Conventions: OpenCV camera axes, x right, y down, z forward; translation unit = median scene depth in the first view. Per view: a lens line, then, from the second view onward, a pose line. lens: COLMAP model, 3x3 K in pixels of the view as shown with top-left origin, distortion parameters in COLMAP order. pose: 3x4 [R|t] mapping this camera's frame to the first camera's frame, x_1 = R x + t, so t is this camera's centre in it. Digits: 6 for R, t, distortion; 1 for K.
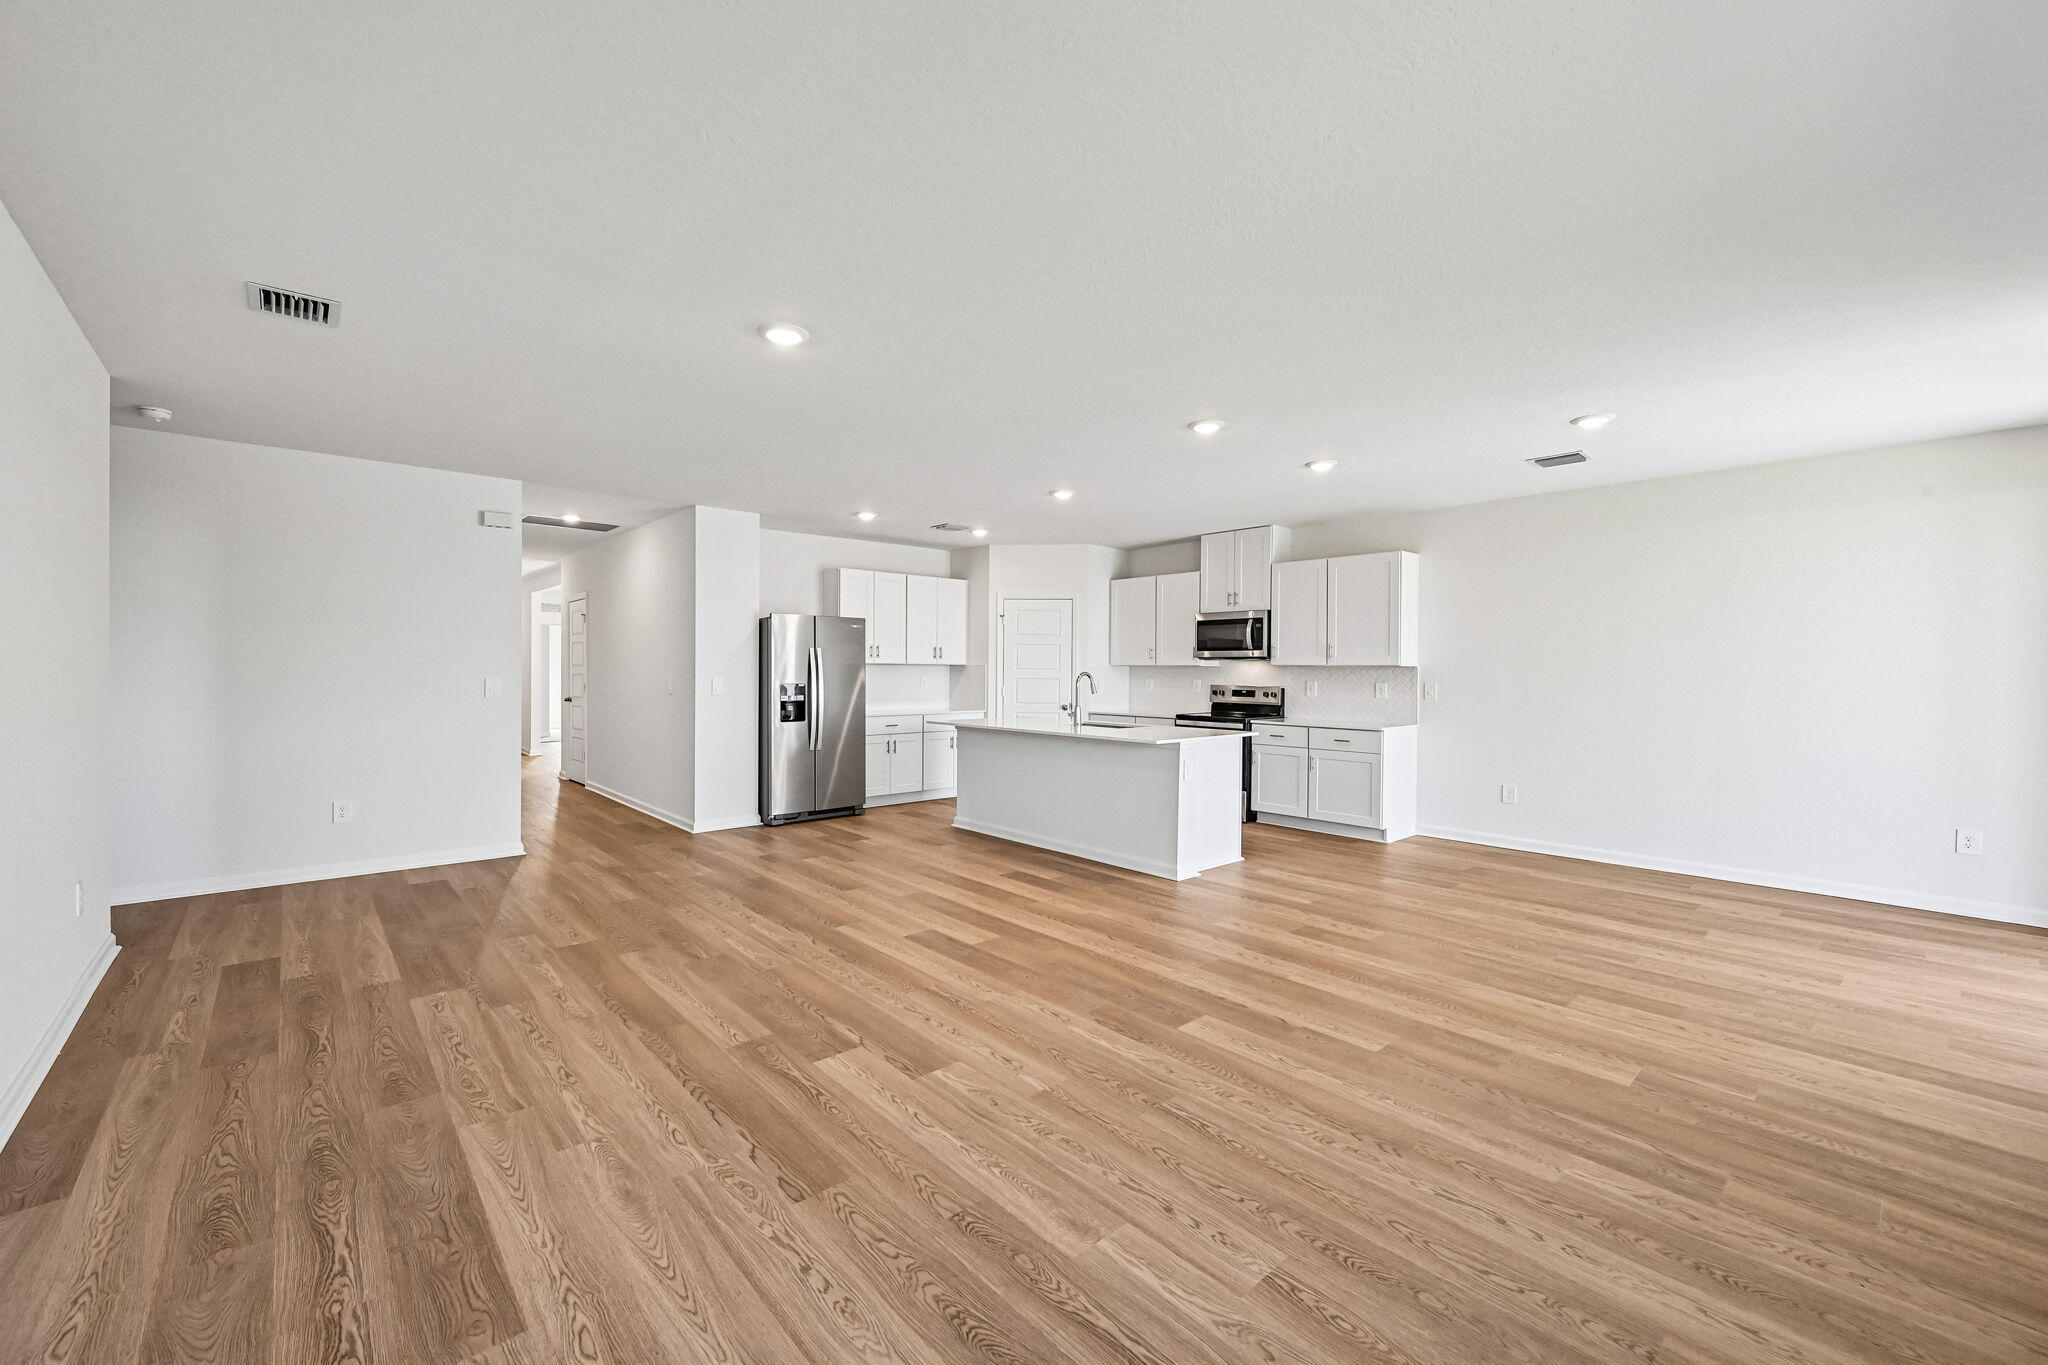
lens RADIAL K [[819.4, 0, 1027.0], [0, 819.4, 674.2], [0, 0, 1]] dist [-0.000903, 0.000036]
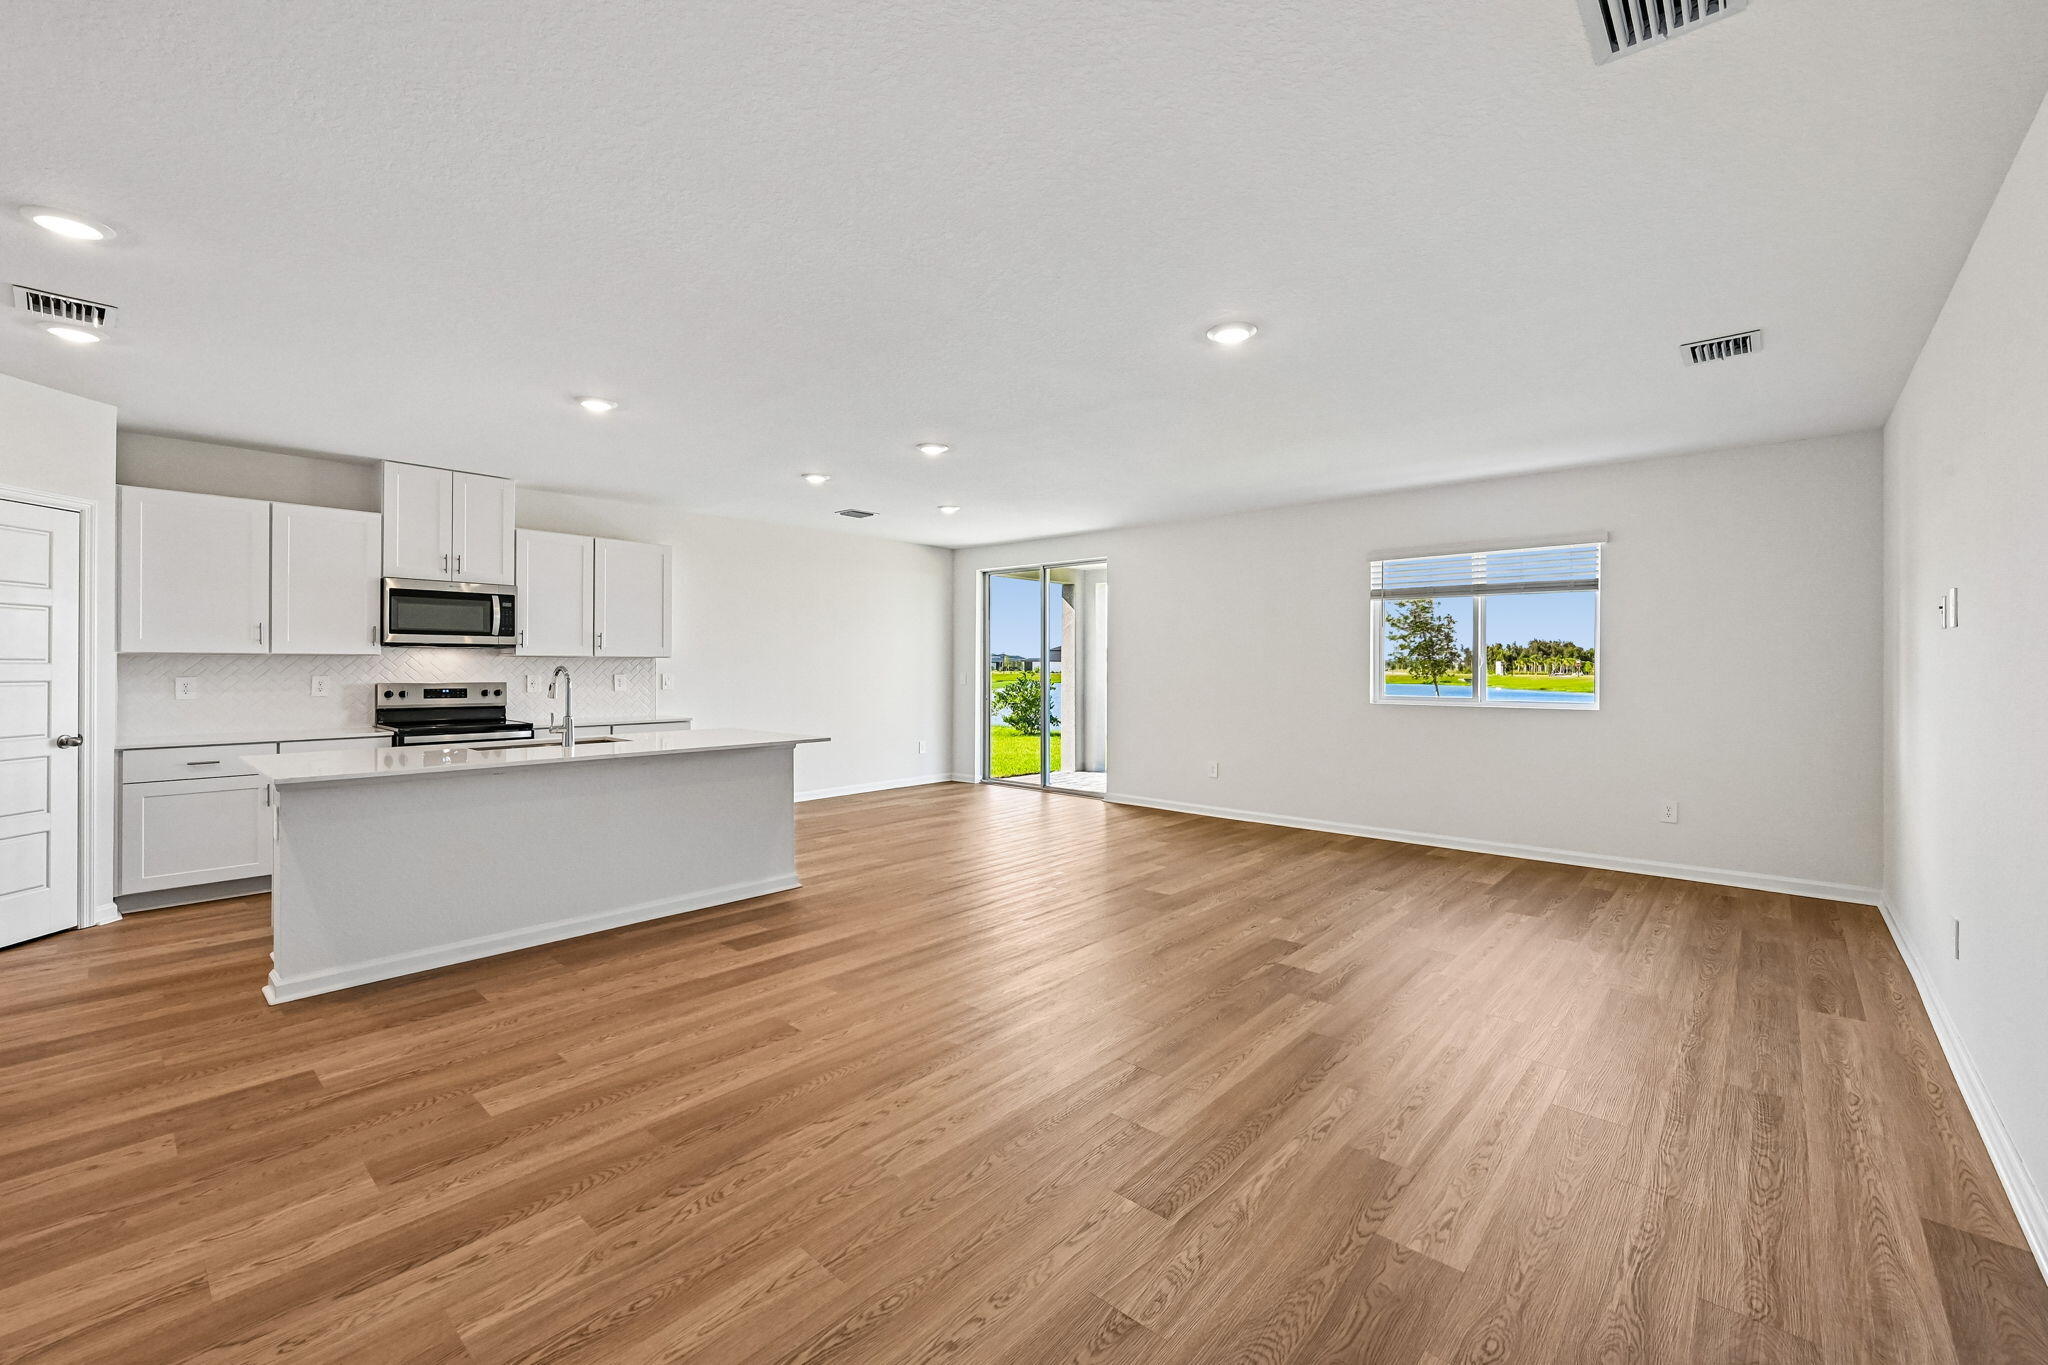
lens RADIAL K [[836.4, 0, 1025.0], [0, 836.4, 662.7], [0, 0, 1]] dist [-0.001604, -0.000623]
pose [[-0.103179, -0.003157, 0.994658, -0.587746], [0.002934, 0.999990, 0.003478, -0.005682], [-0.994658, 0.003277, -0.103169, 0.619921]]
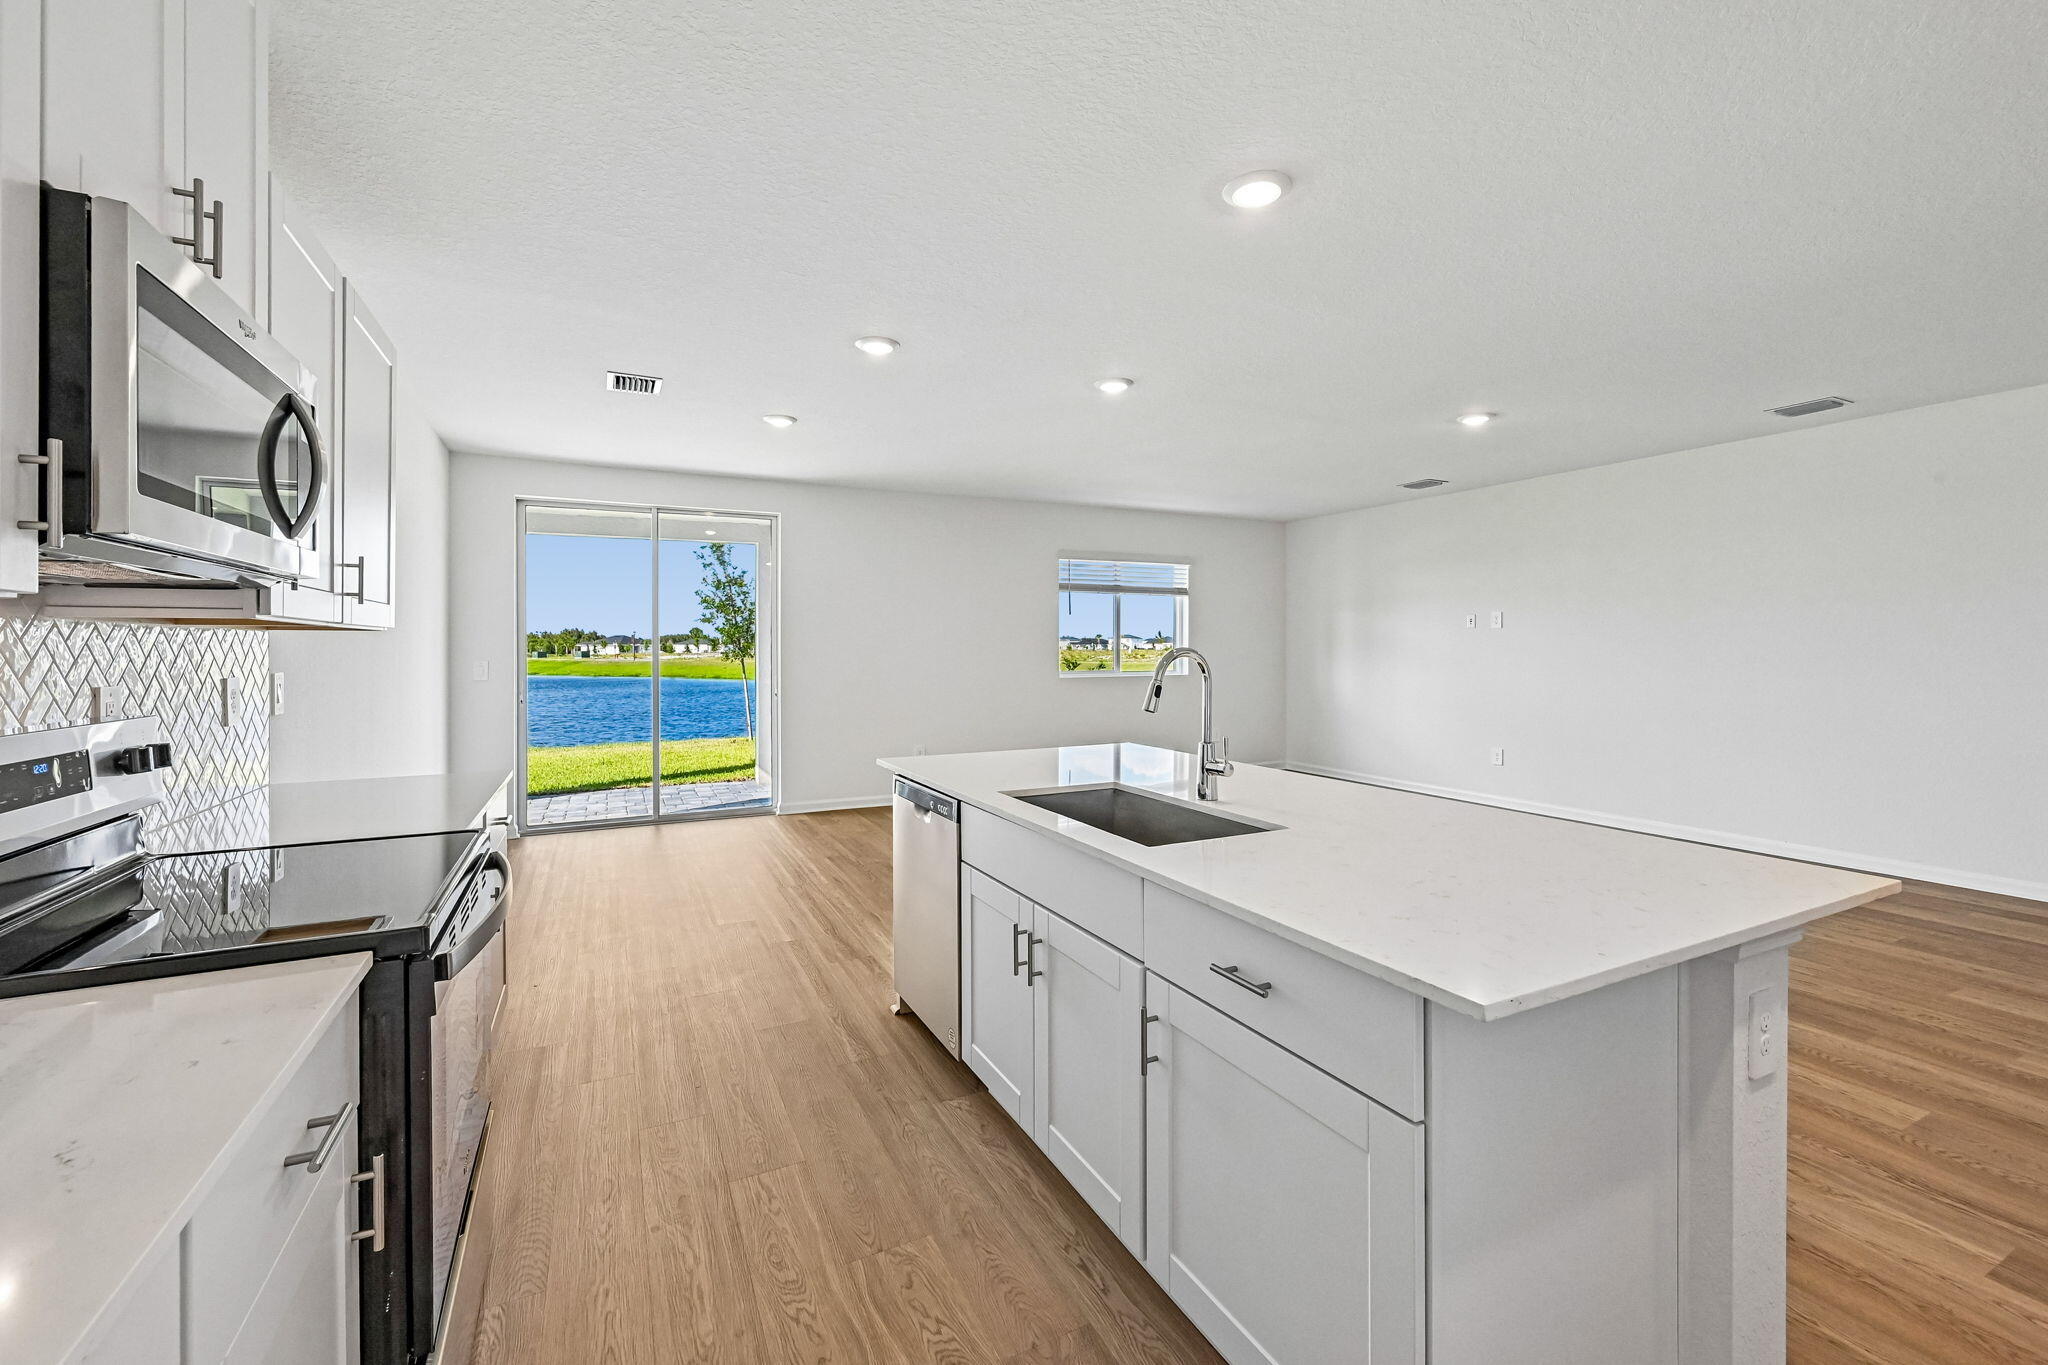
lens RADIAL K [[838.7, 0, 1017.4], [0, 838.7, 681.7], [0, 0, 1]] dist [0.001464, 0.000357]
pose [[-0.963062, -0.013296, 0.268950, 0.038968], [-0.000340, 0.998839, 0.048162, -0.005069], [-0.269278, 0.046291, -0.961949, 1.215208]]
